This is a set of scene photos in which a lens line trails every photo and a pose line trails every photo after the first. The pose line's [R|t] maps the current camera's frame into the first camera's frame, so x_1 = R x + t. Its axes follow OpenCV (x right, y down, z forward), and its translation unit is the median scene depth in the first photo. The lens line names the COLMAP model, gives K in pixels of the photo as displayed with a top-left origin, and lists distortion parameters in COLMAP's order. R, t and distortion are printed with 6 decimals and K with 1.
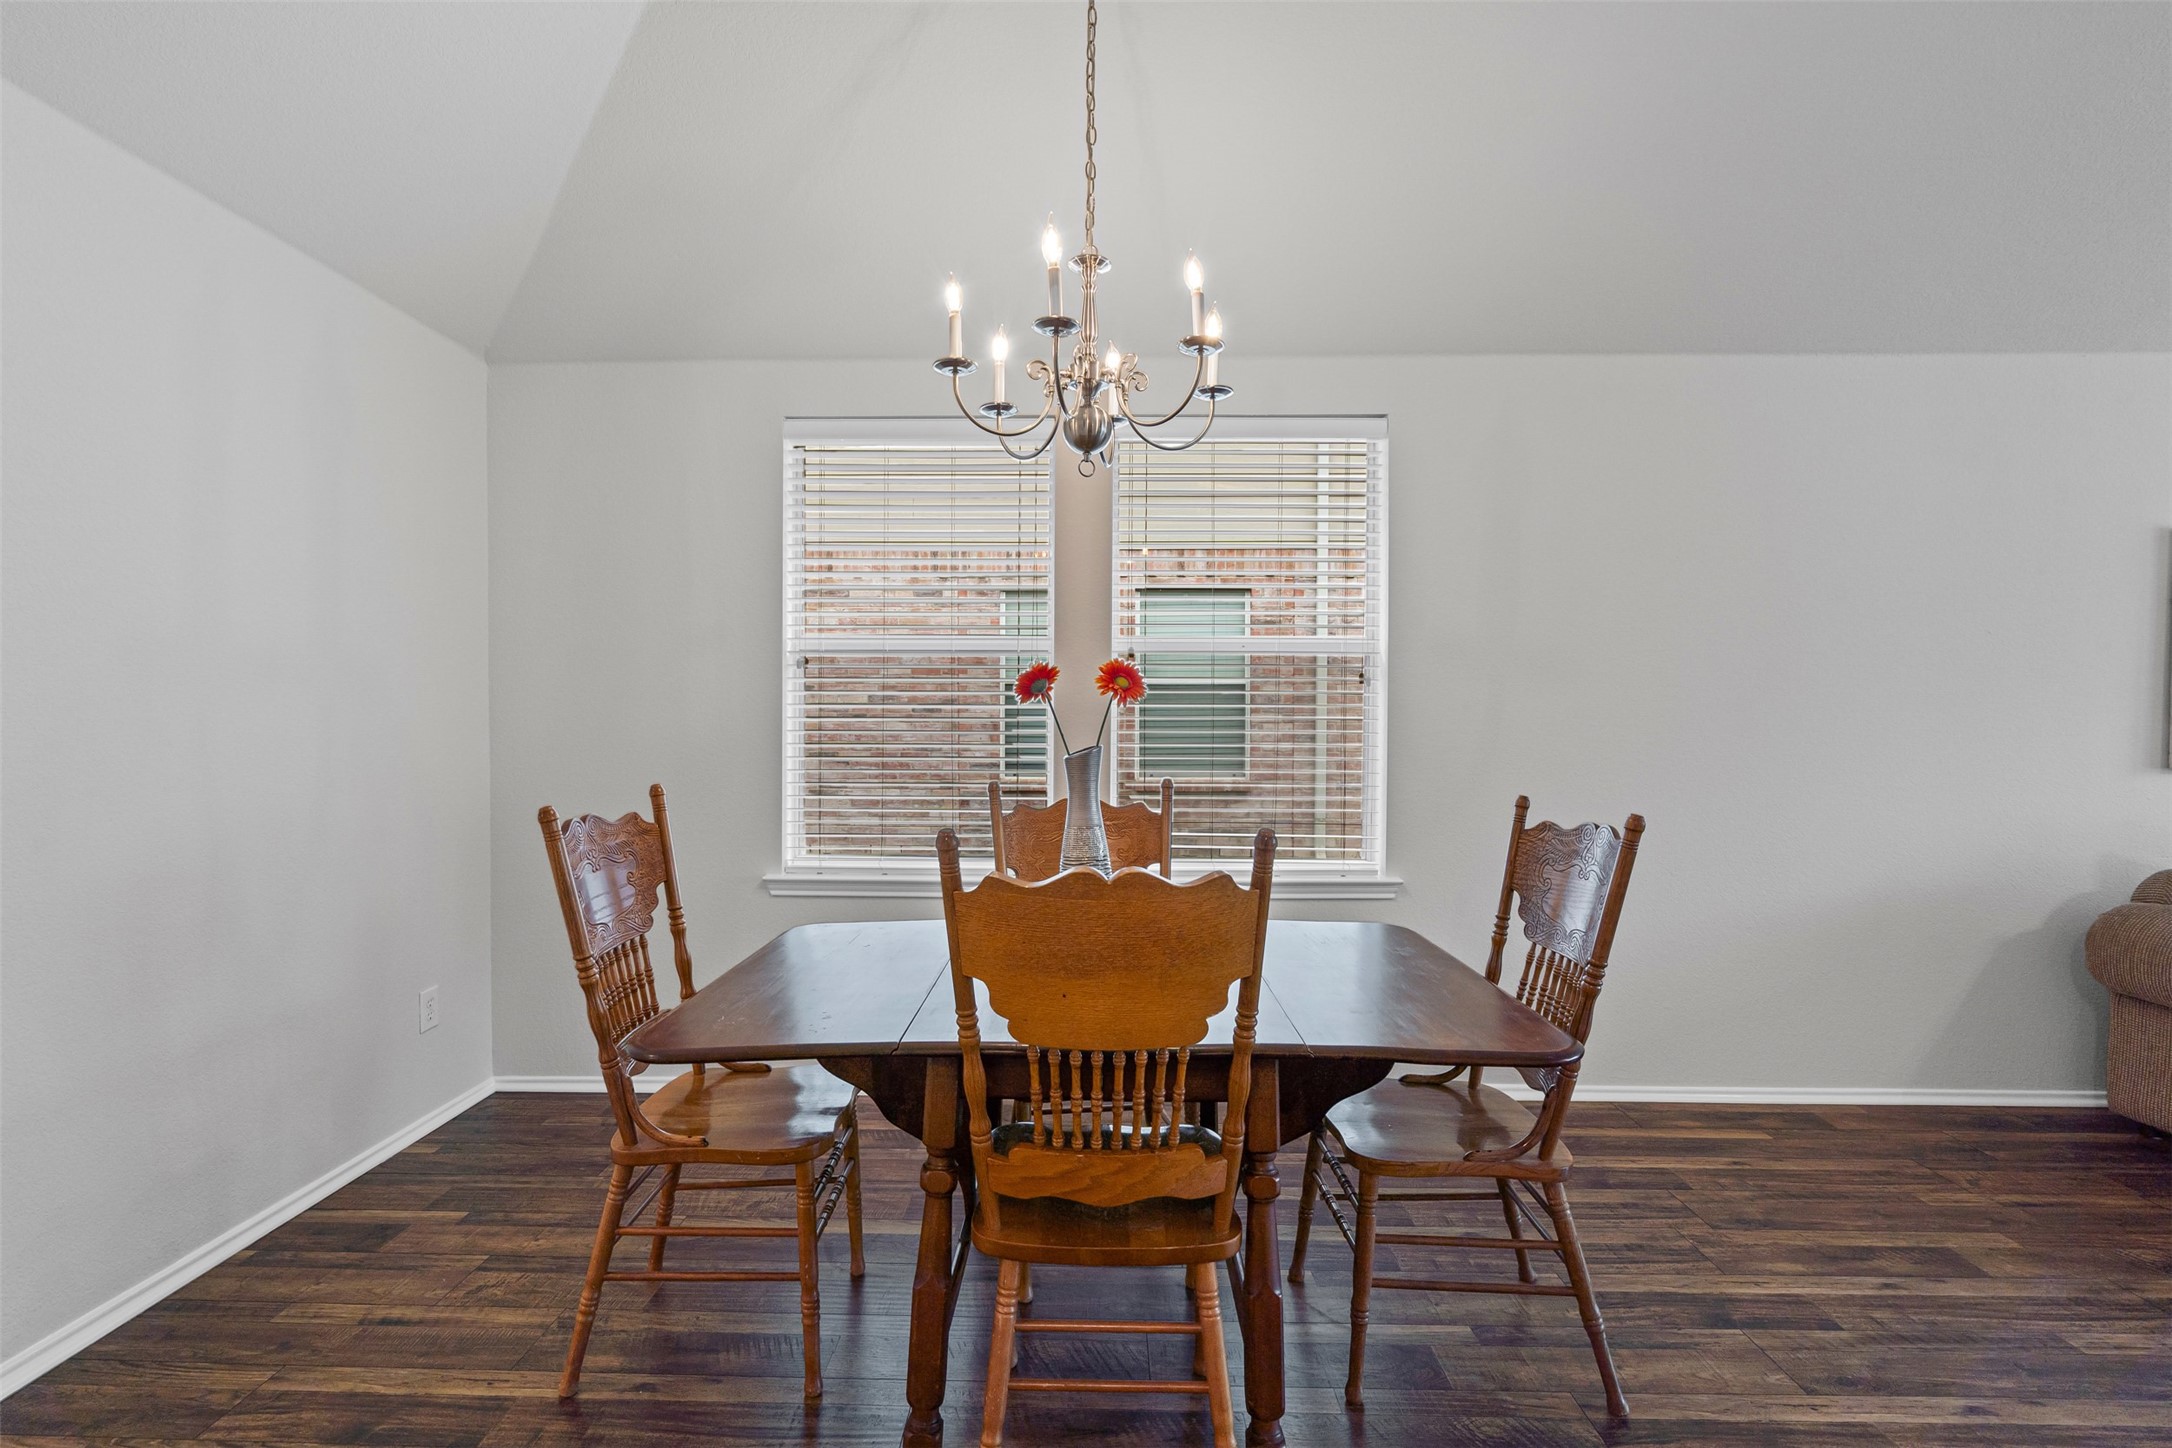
lens RADIAL K [[993.8, 0, 1073.9], [0, 993.8, 729.2], [0, 0, 1]] dist [-0.000629, 0.000213]
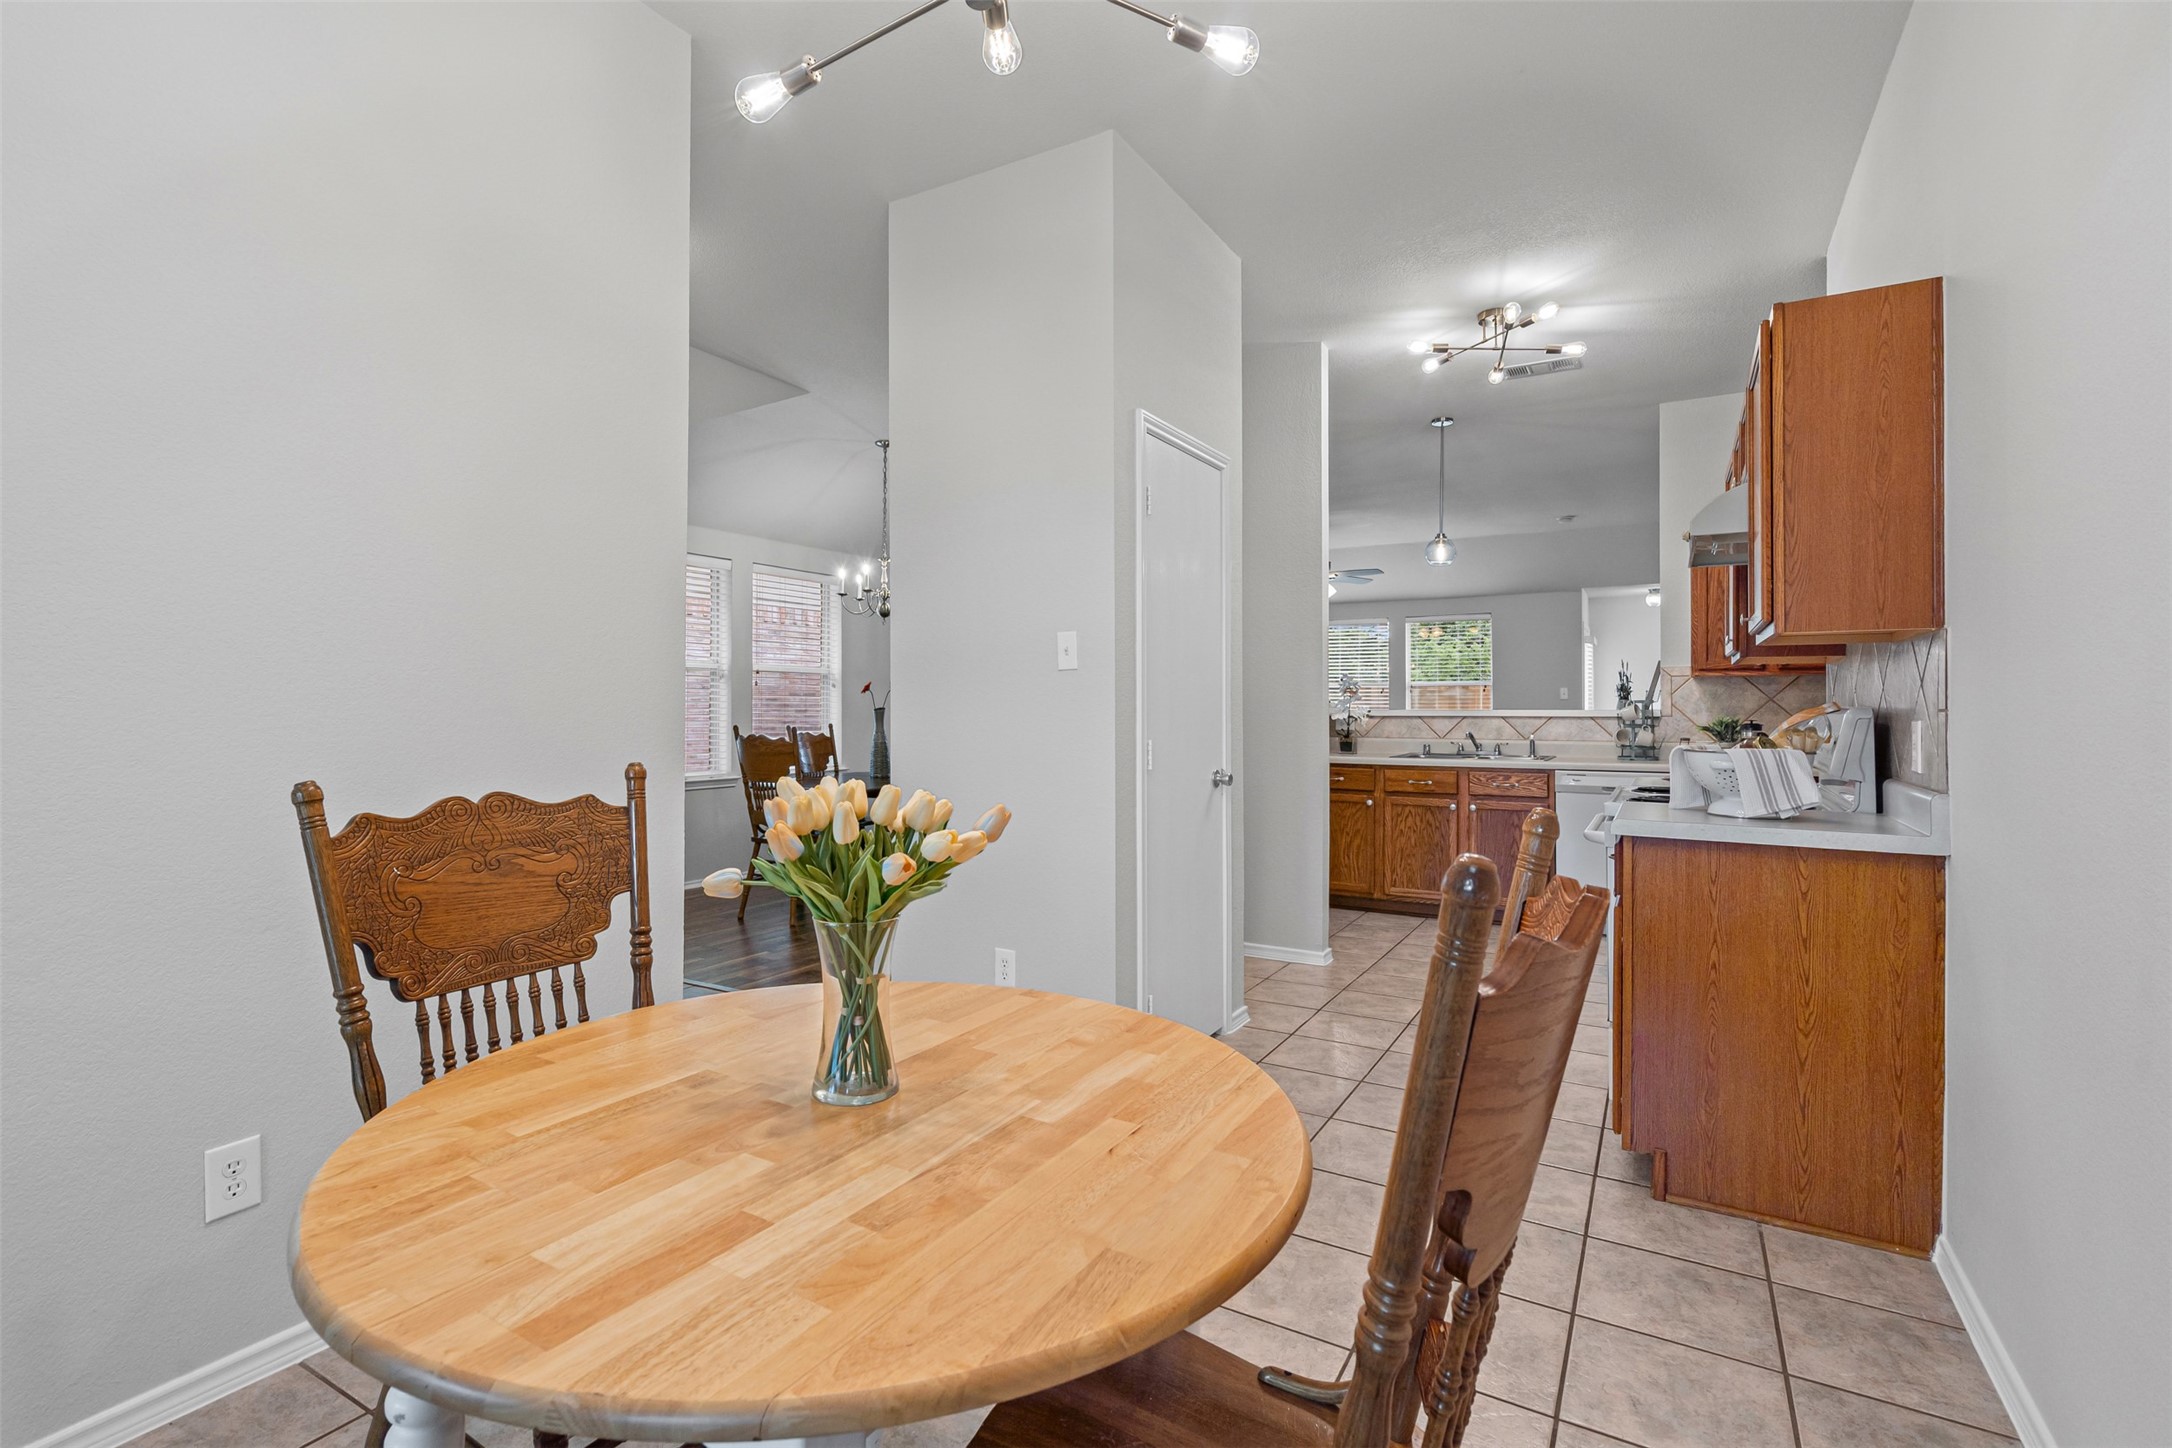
lens RADIAL K [[1001.6, 0, 1065.3], [0, 1001.6, 717.2], [0, 0, 1]] dist [-0.000590, 0.000543]
pose [[0.499086, -0.011674, 0.866474, -1.761144], [0.017372, 0.999843, 0.003465, 0.031683], [-0.866378, 0.013323, 0.499211, -0.798242]]
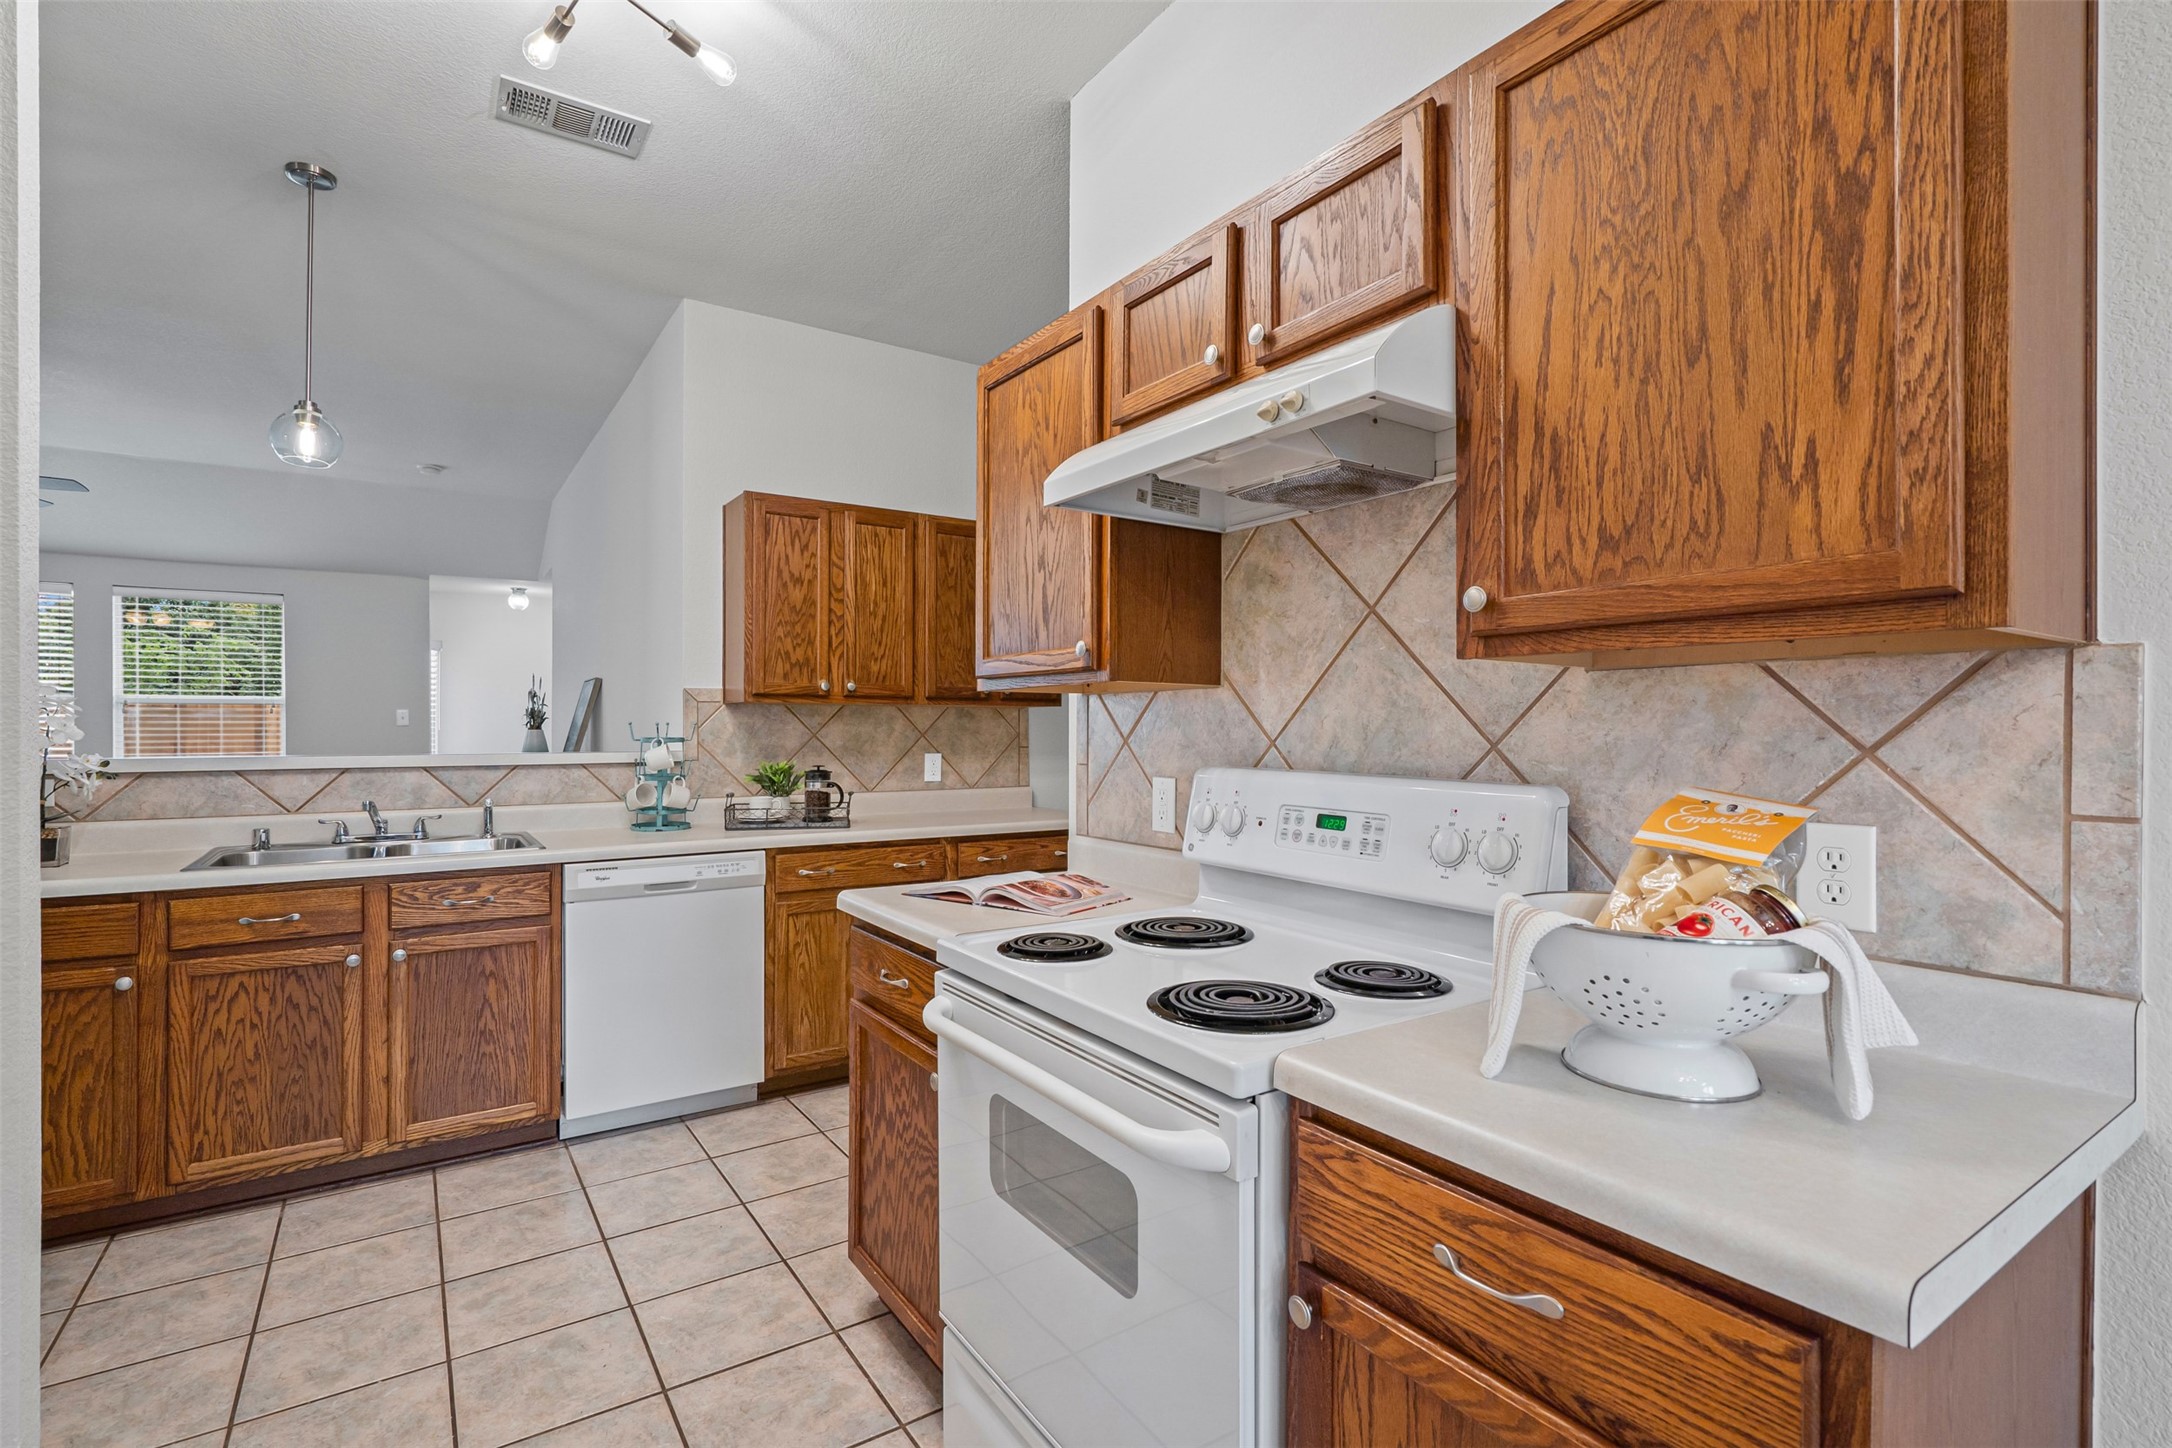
lens RADIAL K [[1001.6, 0, 1065.3], [0, 1001.6, 717.2], [0, 0, 1]] dist [-0.000590, 0.000543]
pose [[-0.565038, 0.002742, 0.825060, -0.847995], [0.012264, 0.999912, 0.005076, -0.001472], [-0.824974, 0.012987, -0.565022, -0.494621]]
